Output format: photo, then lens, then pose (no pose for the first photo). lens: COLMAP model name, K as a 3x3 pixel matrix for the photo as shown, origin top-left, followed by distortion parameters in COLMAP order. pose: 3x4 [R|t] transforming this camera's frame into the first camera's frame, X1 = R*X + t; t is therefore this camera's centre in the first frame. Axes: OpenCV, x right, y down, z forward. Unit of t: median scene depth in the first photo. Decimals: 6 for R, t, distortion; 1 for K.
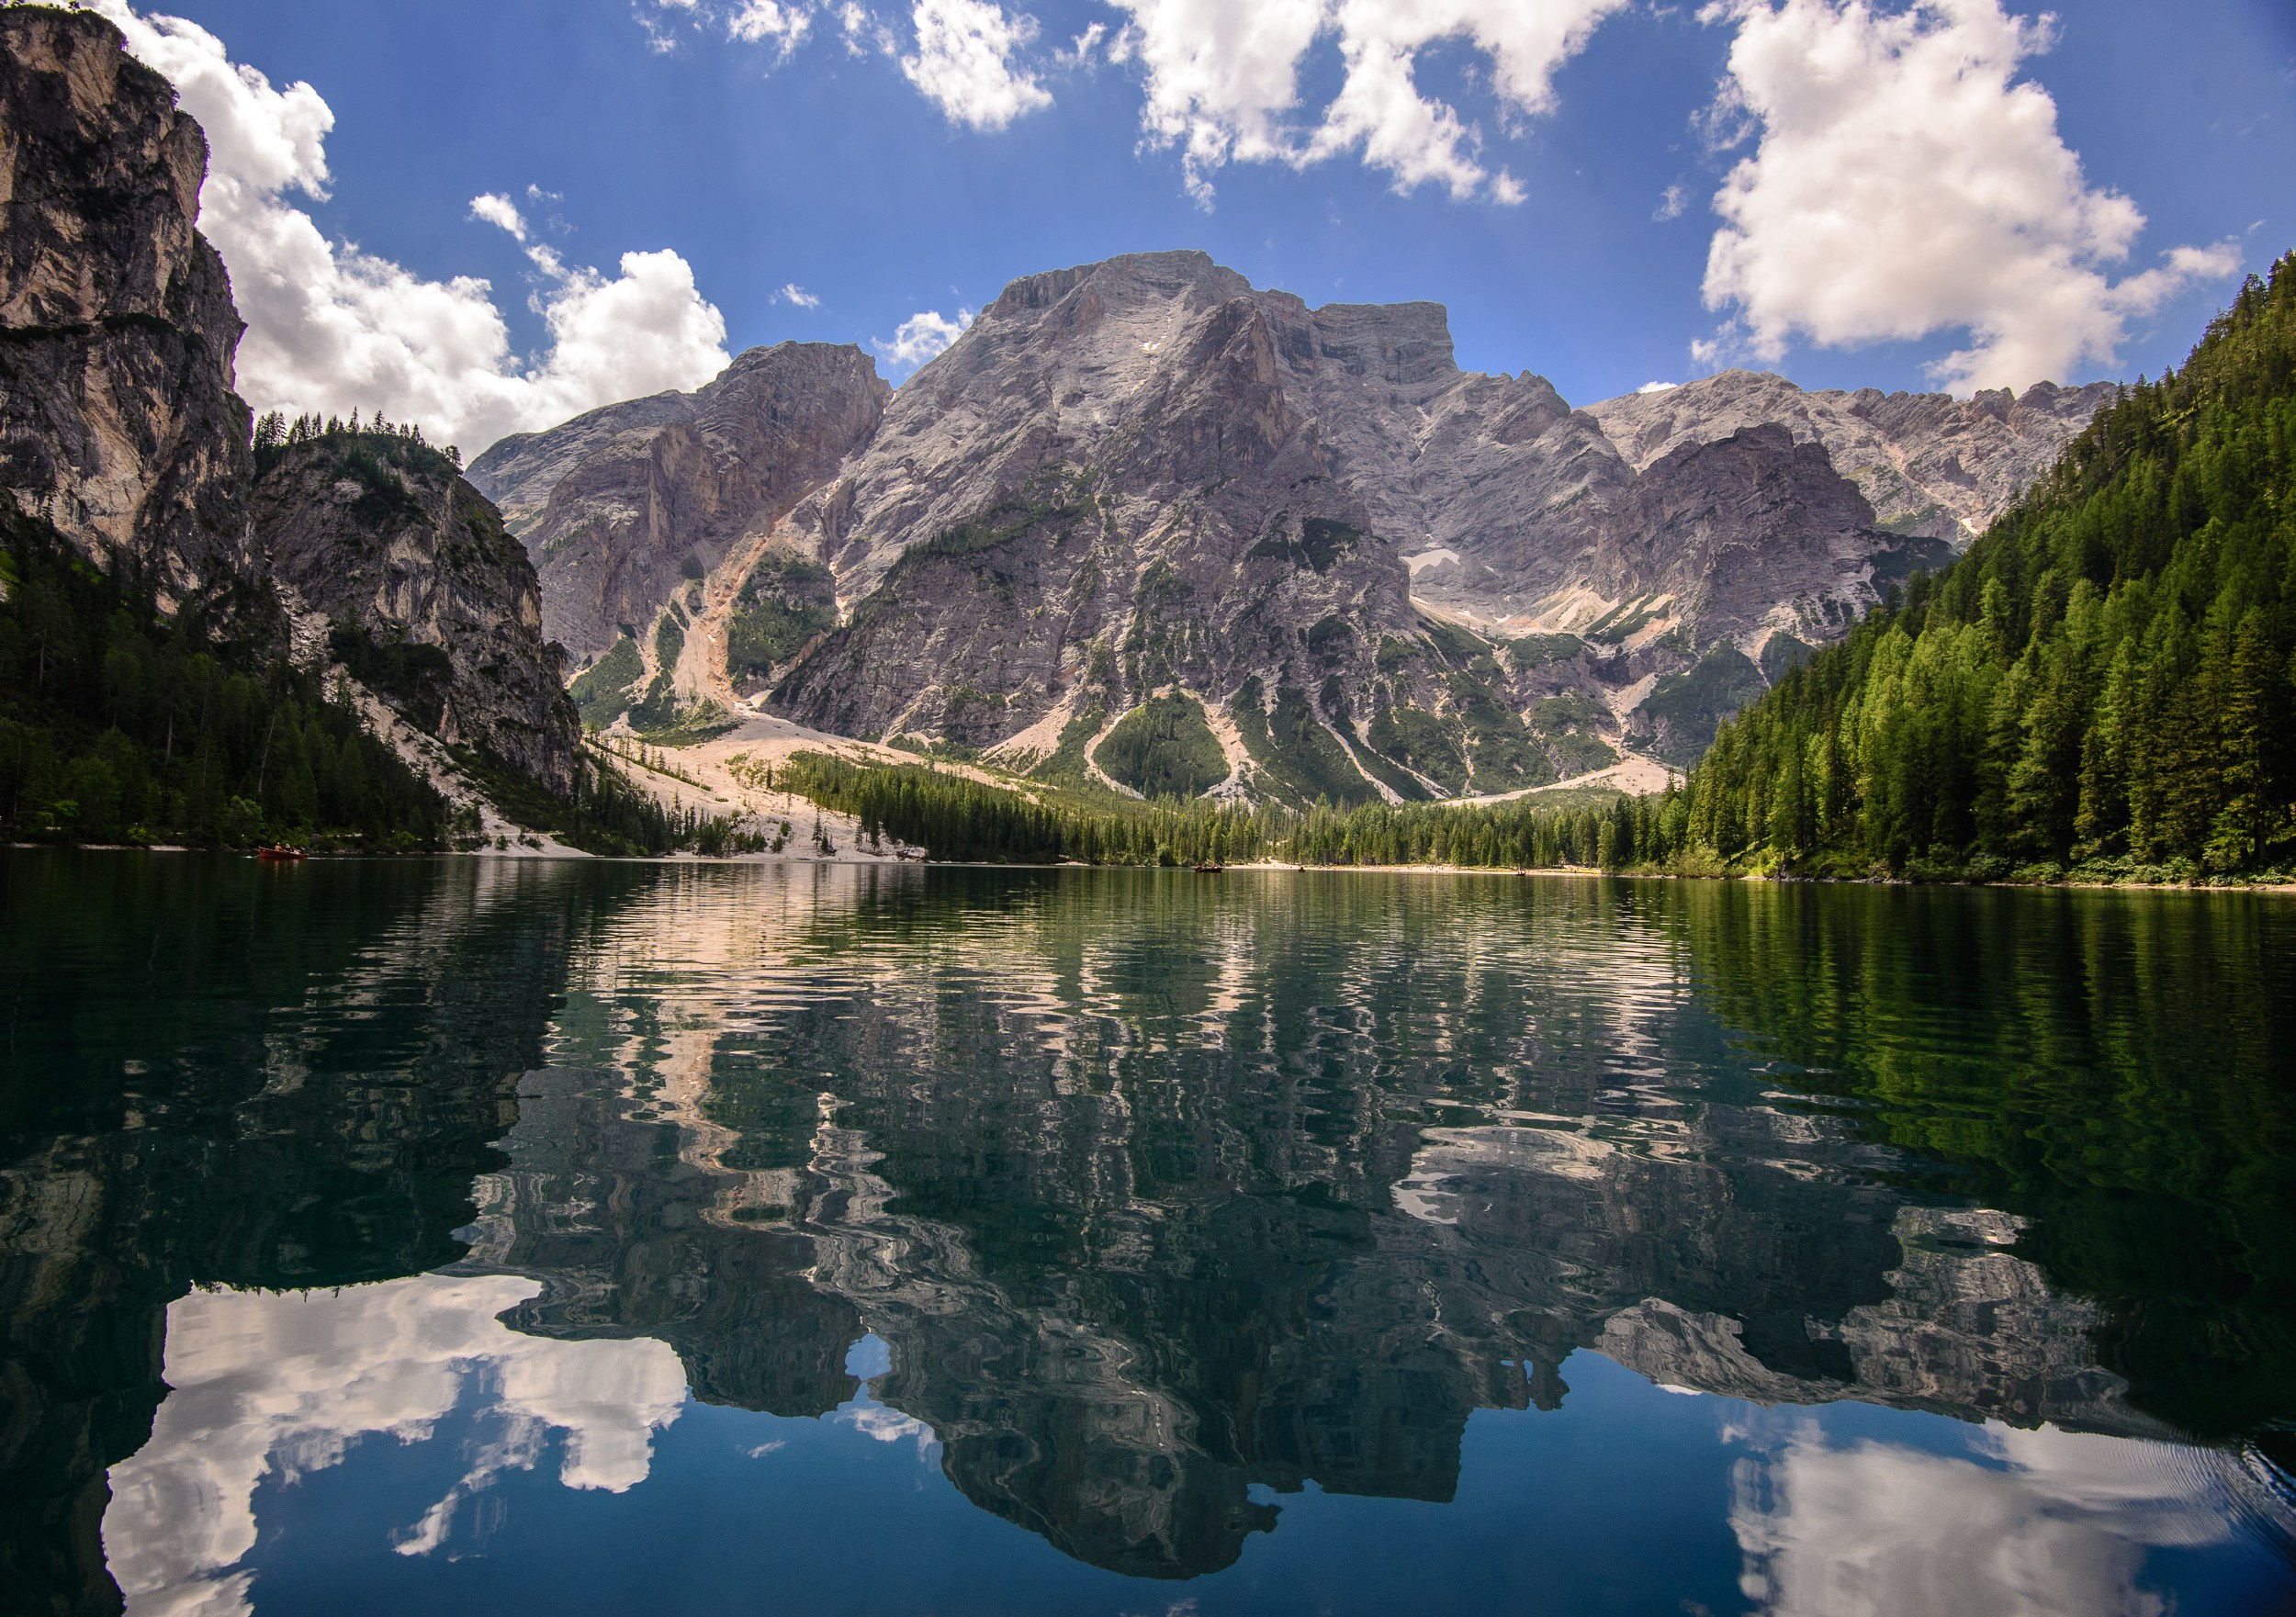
lens RADIAL K [[1184.8, 0, 1032.6], [0, 1184.8, 776.7], [0, 0, 1]] dist [-0.023735, -0.009245]
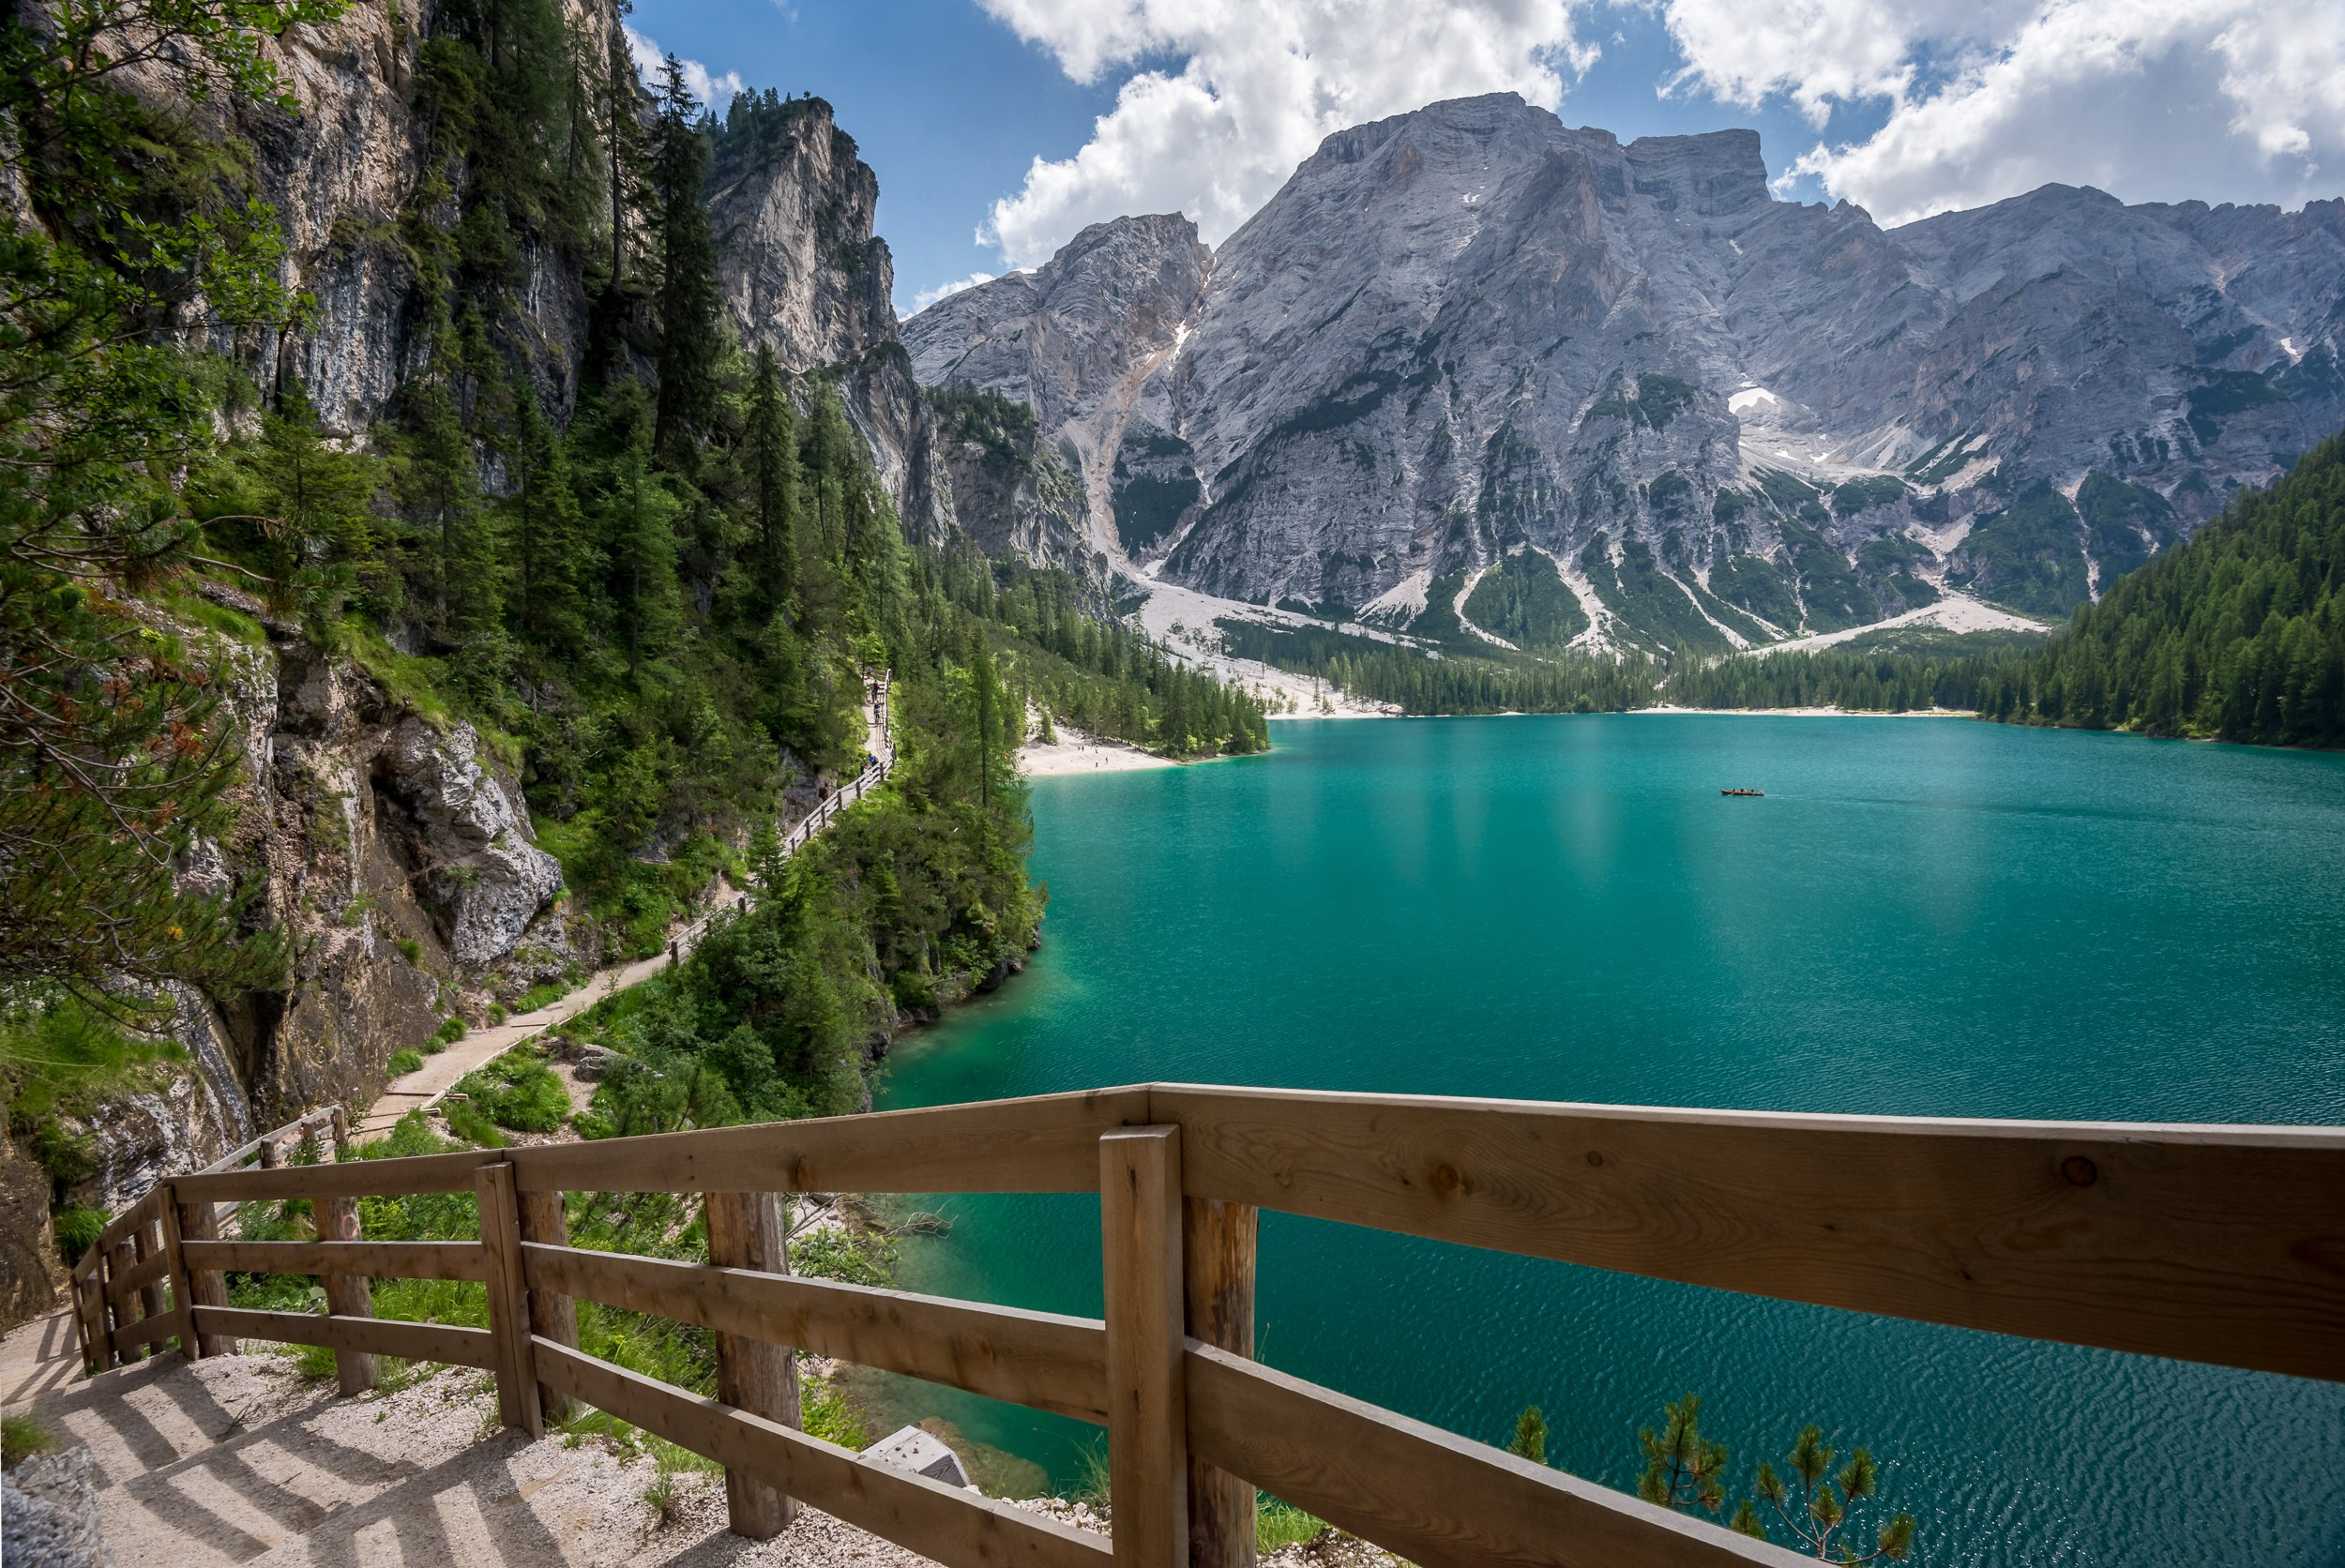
lens RADIAL K [[1154.1, 0, 1167.3], [0, 1154.1, 799.9], [0, 0, 1]] dist [-0.021505, -0.013645]
pose [[0.995231, -0.024907, -0.094310, -0.123929], [0.040211, 0.985635, 0.164034, -0.029359], [0.088869, -0.167044, 0.981936, -0.145165]]
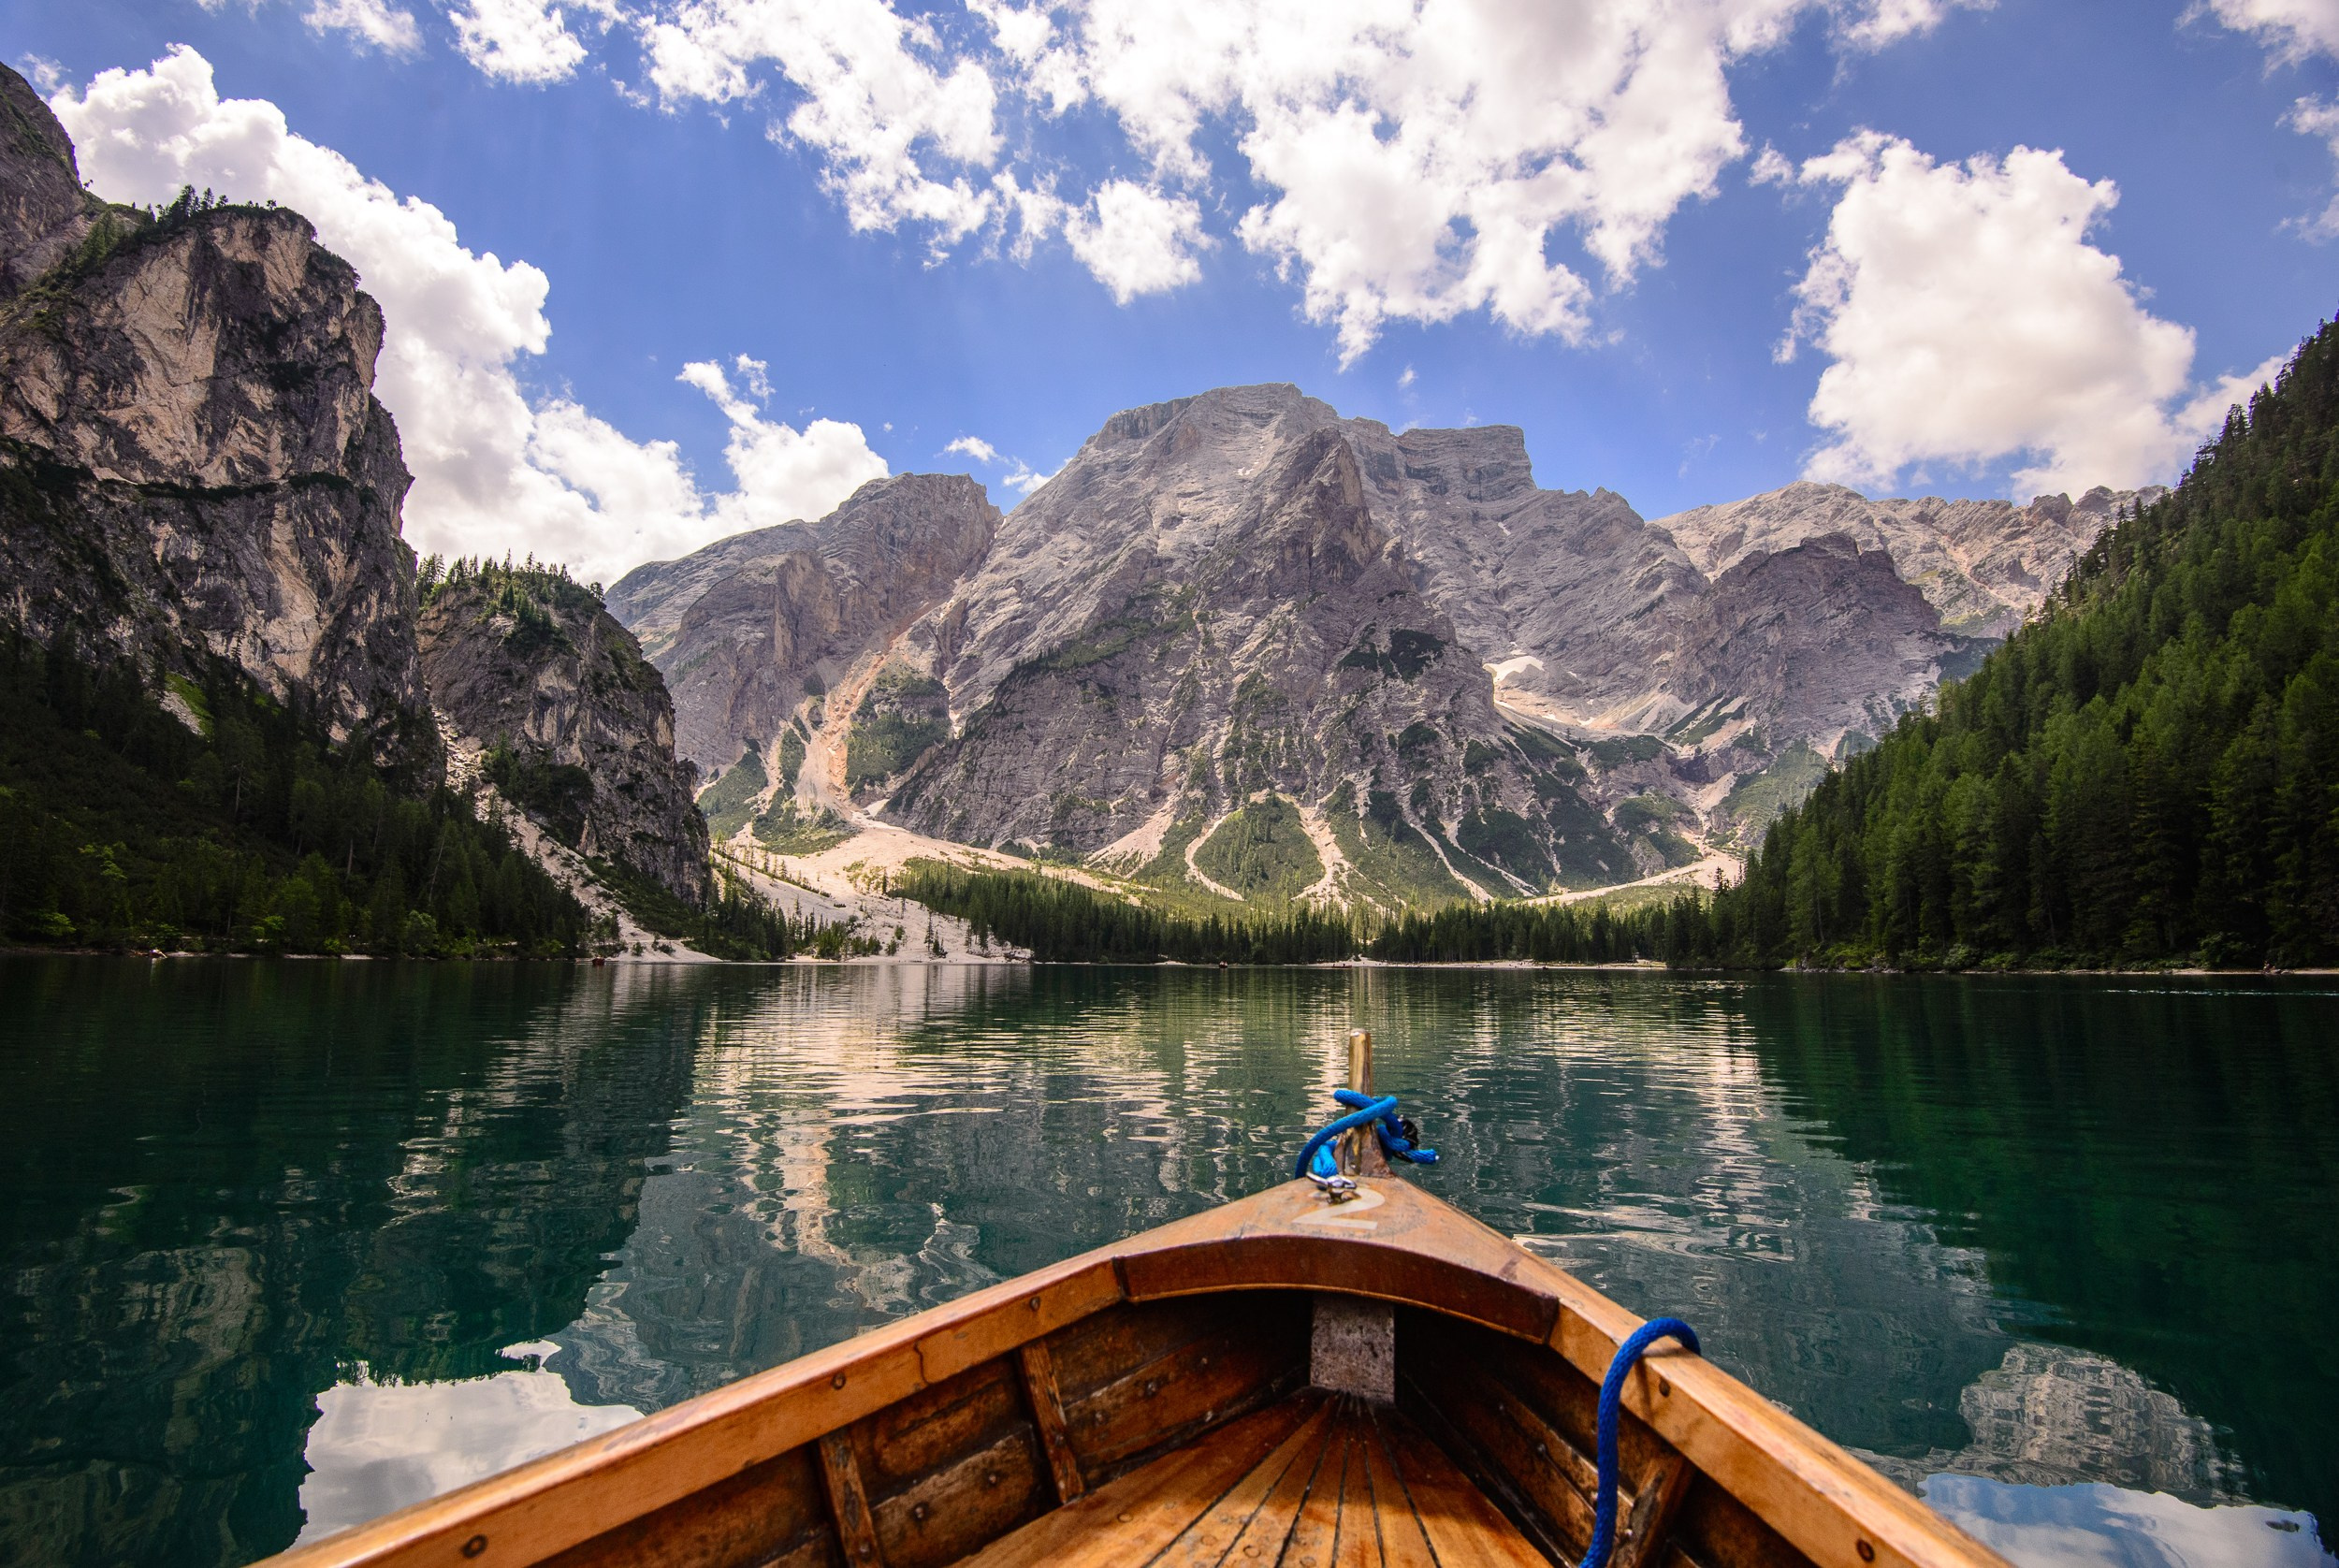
lens RADIAL K [[1151.2, 0, 1119.9], [0, 1151.2, 785.6], [0, 0, 1]] dist [-0.021505, -0.013645]
pose [[0.999738, -0.013069, -0.018792, 0.005423], [0.011527, 0.996731, -0.079959, -0.001445], [0.019776, 0.079722, 0.996621, -0.018612]]
